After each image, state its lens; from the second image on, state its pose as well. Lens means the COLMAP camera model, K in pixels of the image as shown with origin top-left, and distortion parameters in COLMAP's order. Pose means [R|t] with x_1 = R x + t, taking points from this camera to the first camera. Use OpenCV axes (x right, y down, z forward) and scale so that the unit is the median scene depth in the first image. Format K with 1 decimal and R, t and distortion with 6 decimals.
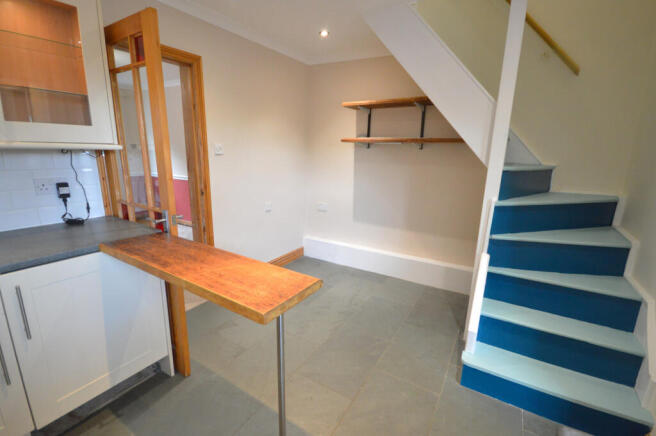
lens RADIAL K [[298.4, 0, 326.9], [0, 298.4, 219.3], [0, 0, 1]] dist [0.002577, 0.001128]
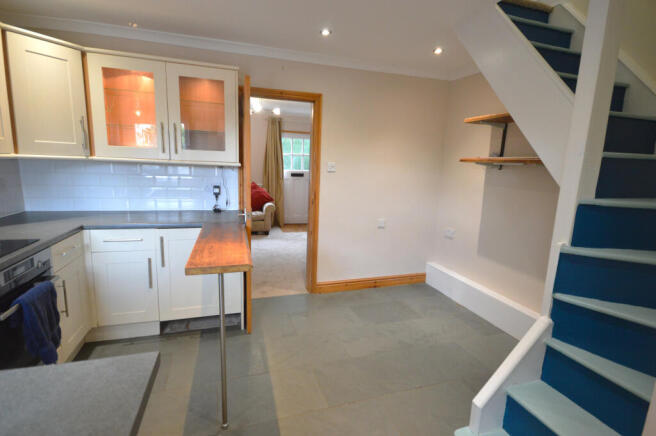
lens RADIAL K [[324.2, 0, 329.2], [0, 324.2, 217.5], [0, 0, 1]] dist [0.016260, 0.000243]
pose [[0.763064, 0.119919, -0.635100, 0.466902], [-0.167417, 0.985772, -0.015017, -0.018197], [0.624263, 0.117785, 0.772284, 0.027857]]
